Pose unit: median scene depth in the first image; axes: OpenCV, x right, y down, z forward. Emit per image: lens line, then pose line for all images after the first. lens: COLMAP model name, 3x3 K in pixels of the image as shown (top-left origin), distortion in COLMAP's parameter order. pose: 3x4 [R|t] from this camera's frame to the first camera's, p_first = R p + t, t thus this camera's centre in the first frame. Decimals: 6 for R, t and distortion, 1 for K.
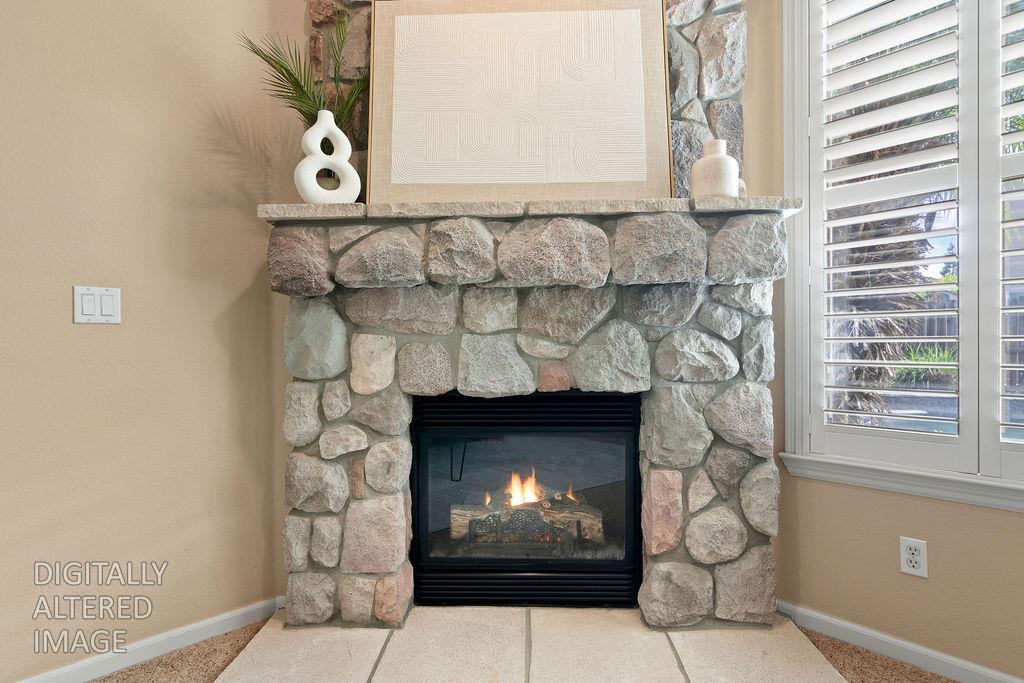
lens RADIAL K [[521.6, 0, 512.1], [0, 521.6, 348.3], [0, 0, 1]] dist [-0.005175, -0.000106]
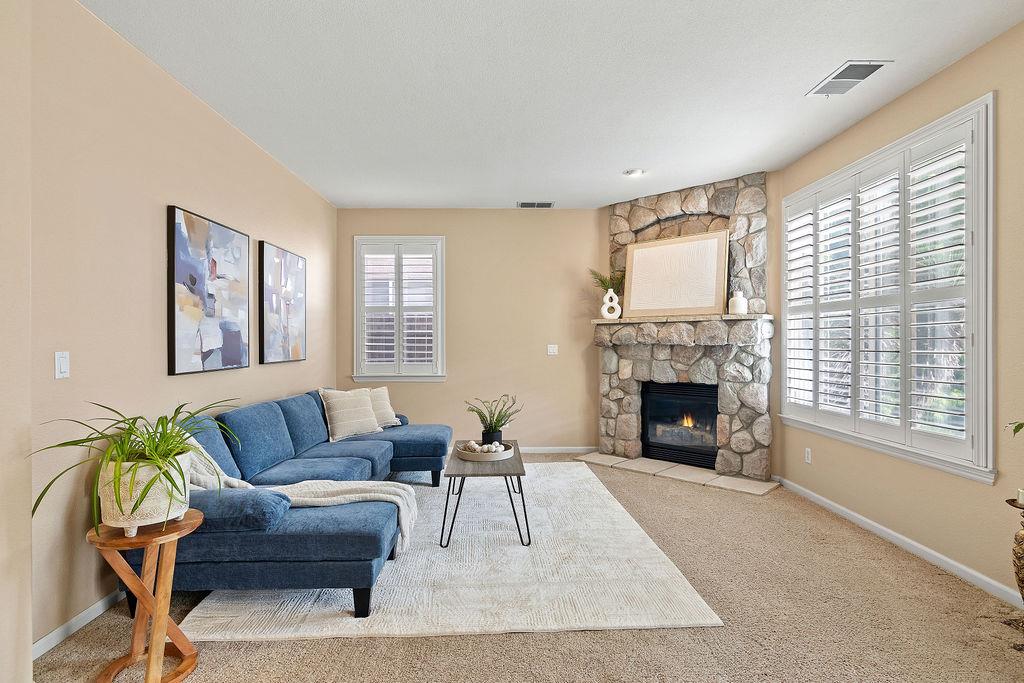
lens RADIAL K [[521.6, 0, 512.8], [0, 521.6, 342.9], [0, 0, 1]] dist [-0.005175, -0.000106]
pose [[0.743256, 0.010680, -0.668922, 1.269064], [-0.009447, 0.999940, 0.005468, -0.133829], [0.668940, 0.002255, 0.743313, -1.676932]]
